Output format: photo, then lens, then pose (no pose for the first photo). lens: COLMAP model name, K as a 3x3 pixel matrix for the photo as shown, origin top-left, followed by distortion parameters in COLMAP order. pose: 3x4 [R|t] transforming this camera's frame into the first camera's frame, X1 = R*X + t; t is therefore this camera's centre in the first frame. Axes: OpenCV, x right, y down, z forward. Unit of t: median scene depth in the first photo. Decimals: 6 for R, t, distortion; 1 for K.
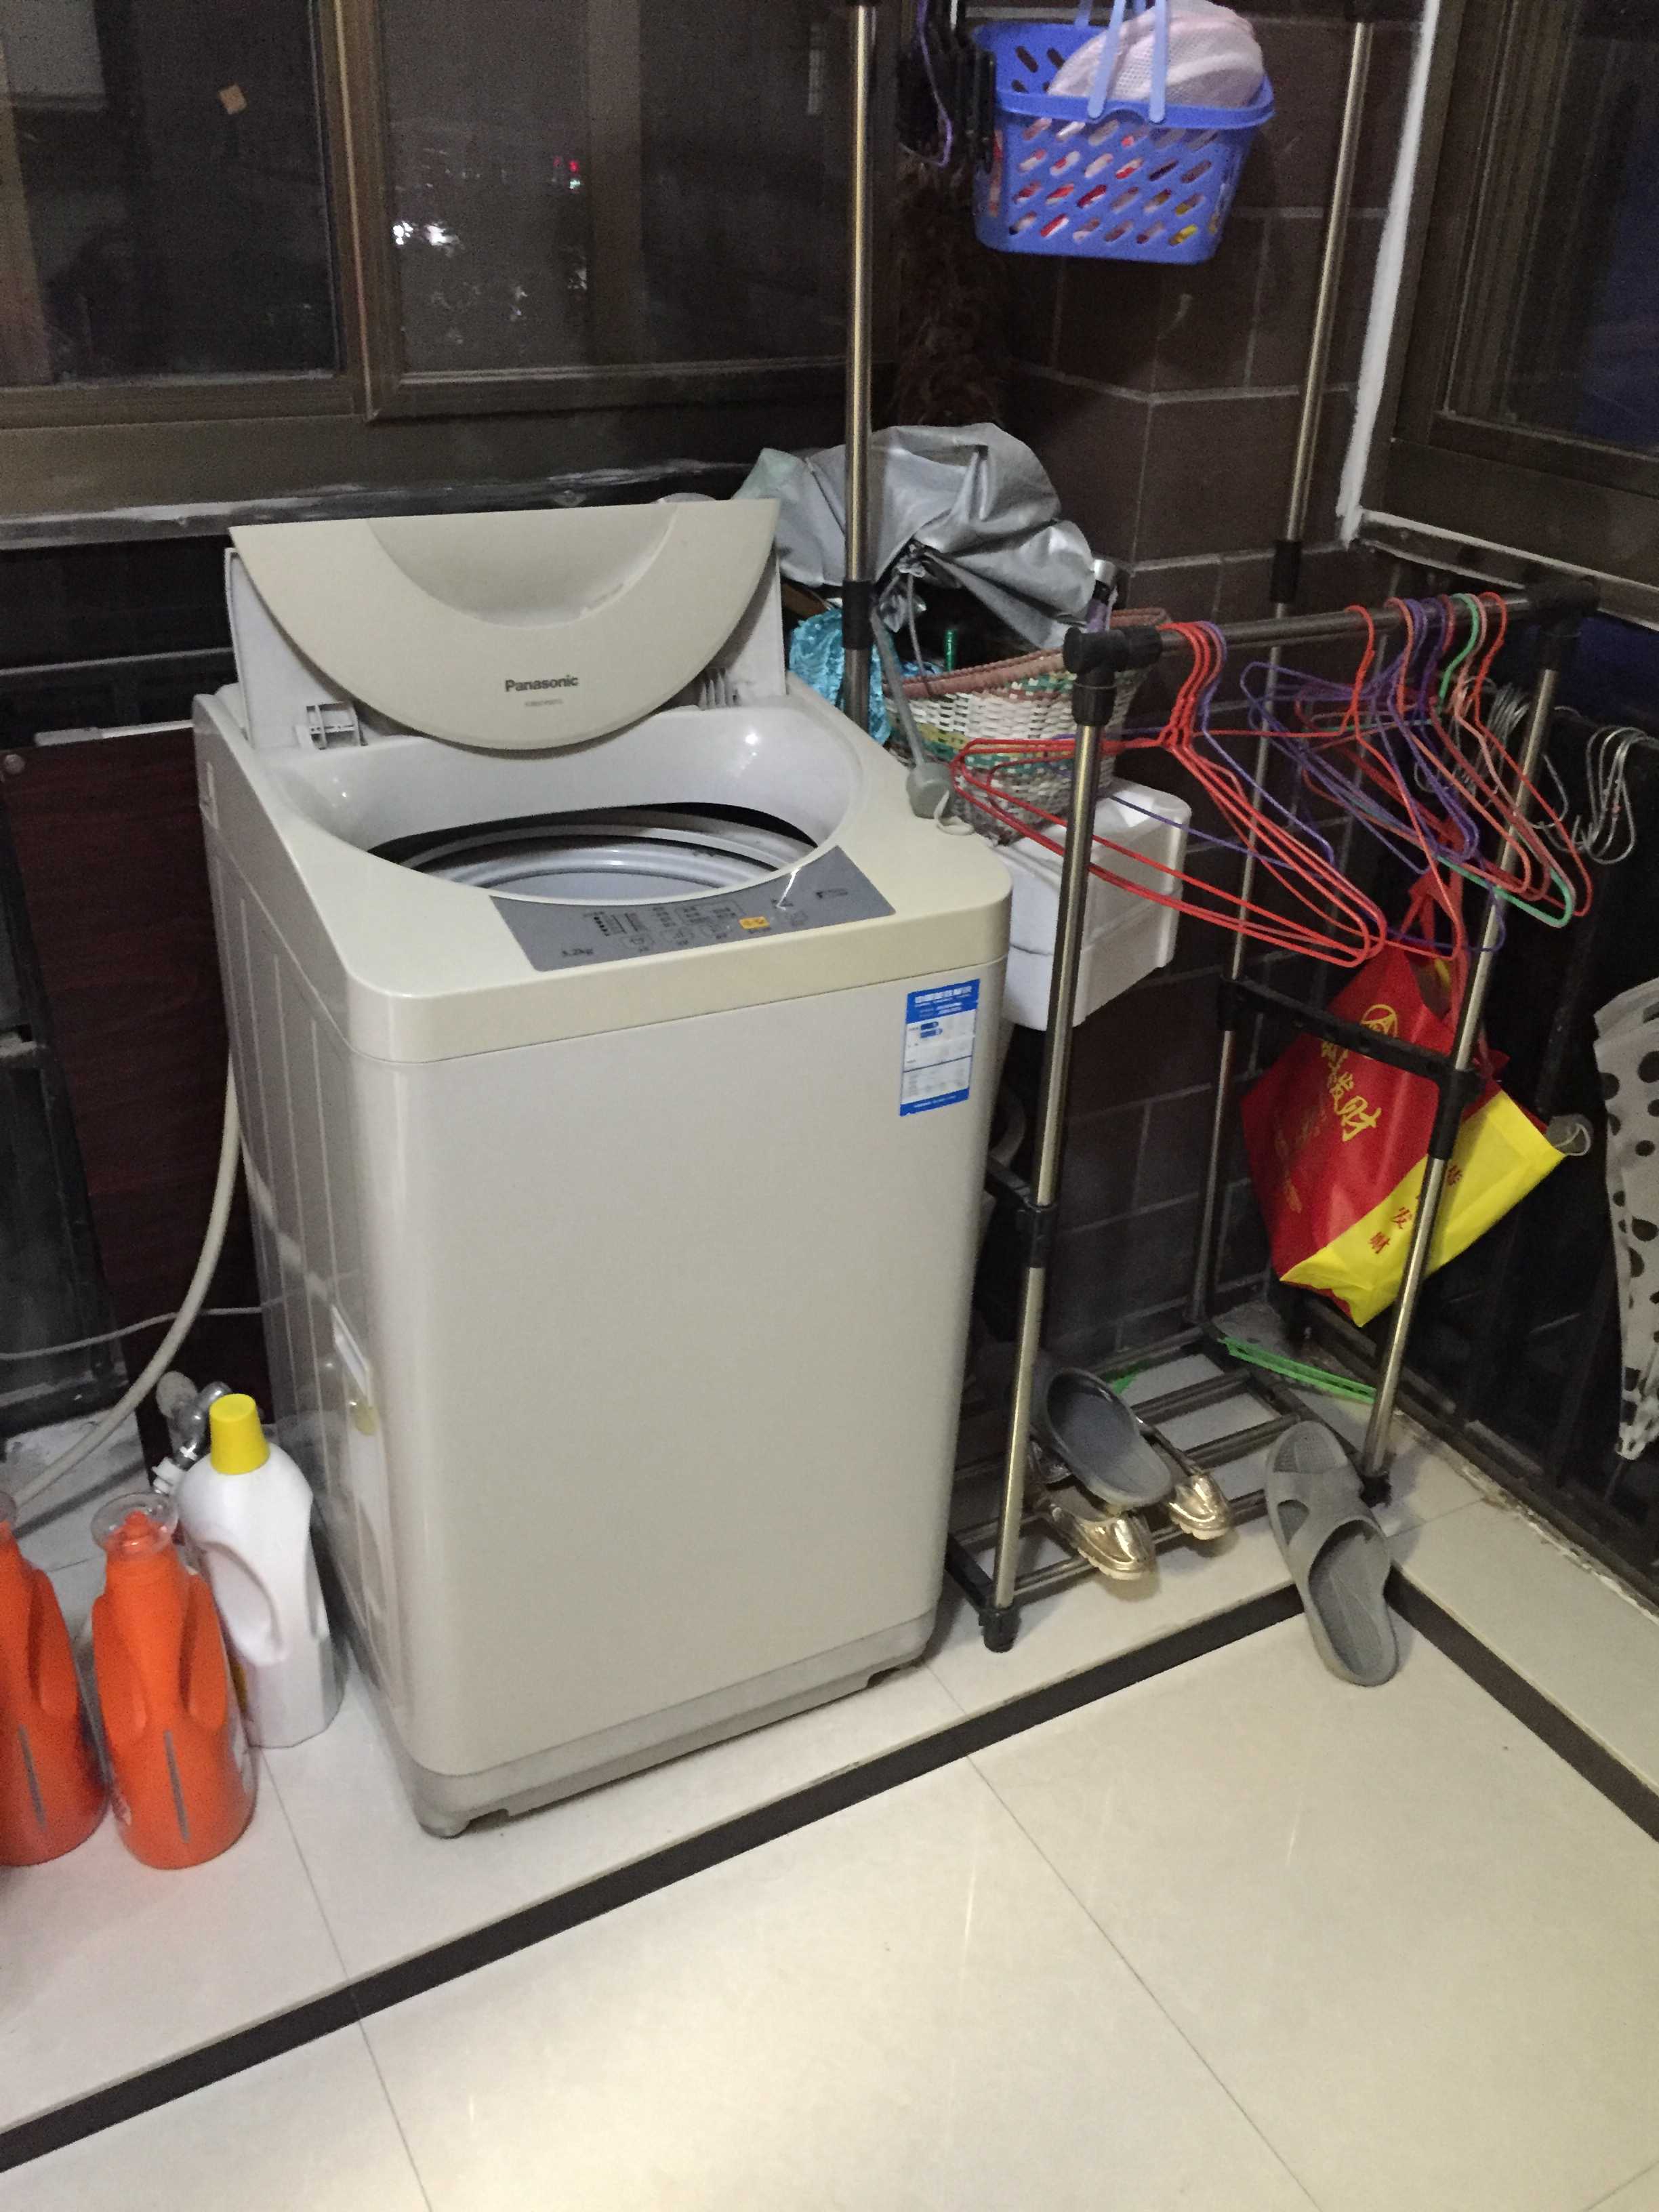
lens RADIAL K [[1880.9, 0, 829.5], [0, 1880.9, 1106.0], [0, 0, 1]] dist [0.009300, 0.003595]
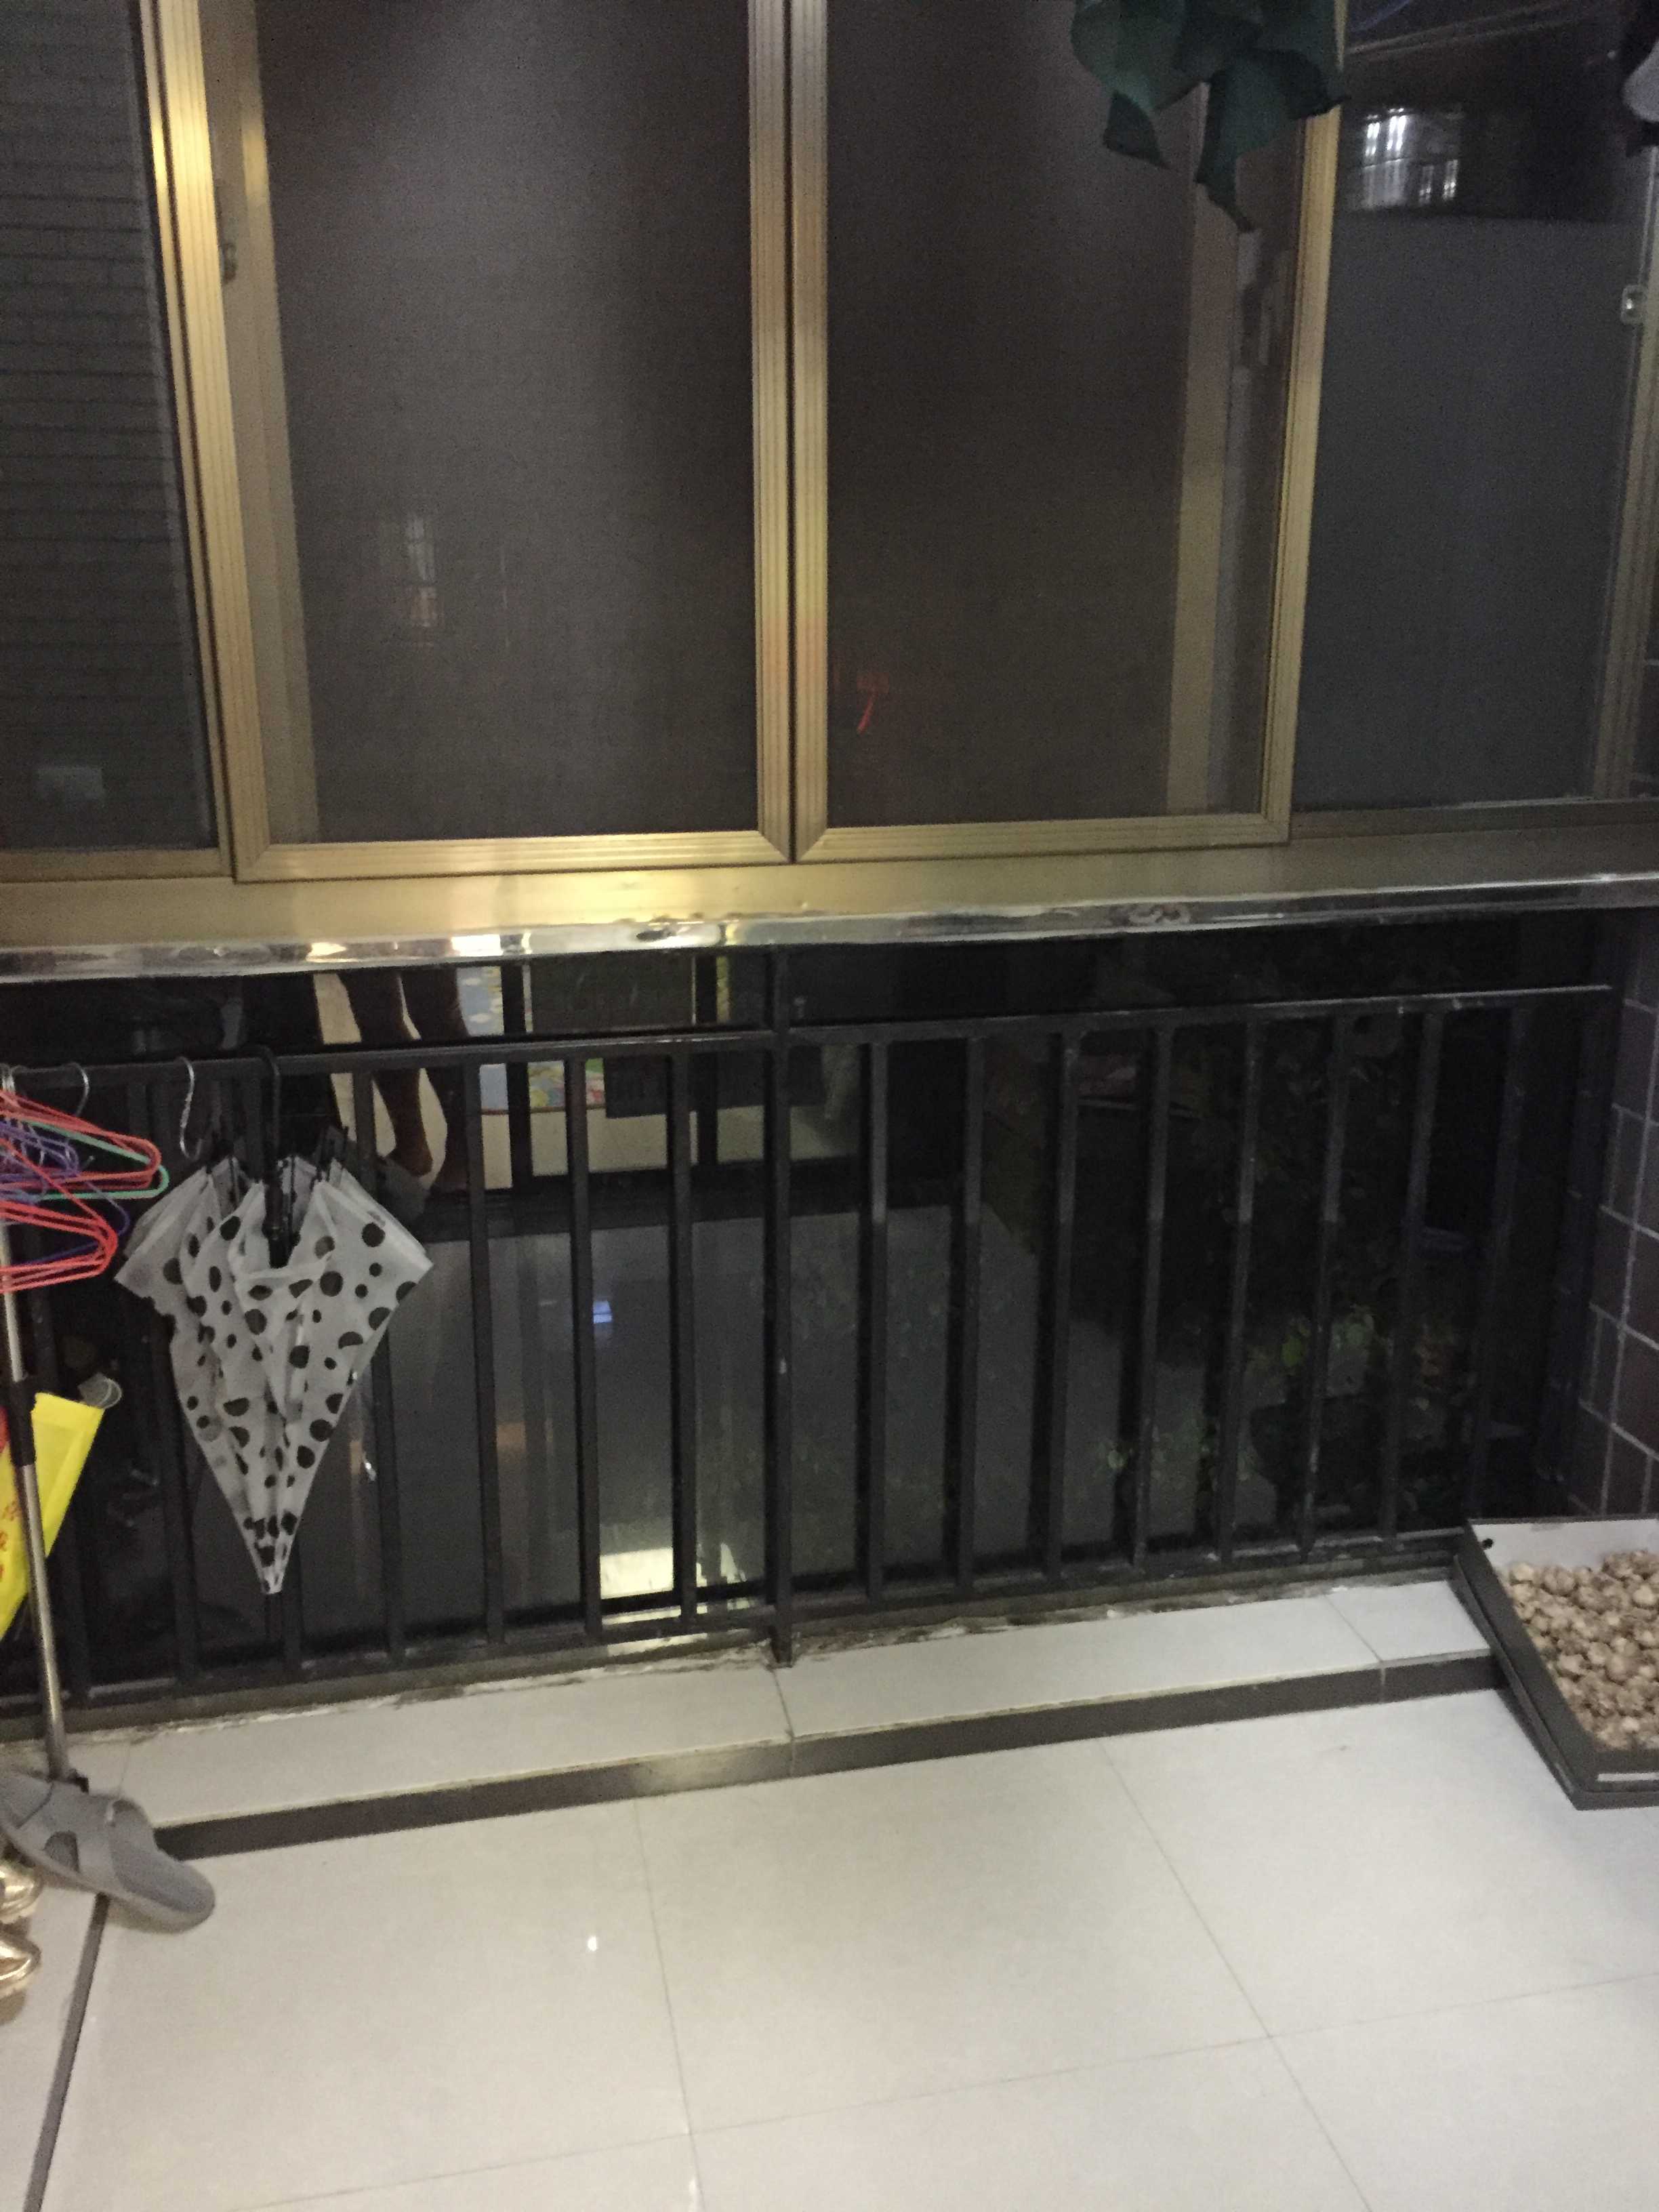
lens RADIAL K [[1880.9, 0, 829.5], [0, 1880.9, 1106.0], [0, 0, 1]] dist [0.009300, 0.003595]
pose [[0.290309, -0.301121, 0.908321, -0.452822], [0.469640, 0.871858, 0.138931, -0.083333], [-0.833762, 0.386251, 0.394527, 0.086735]]
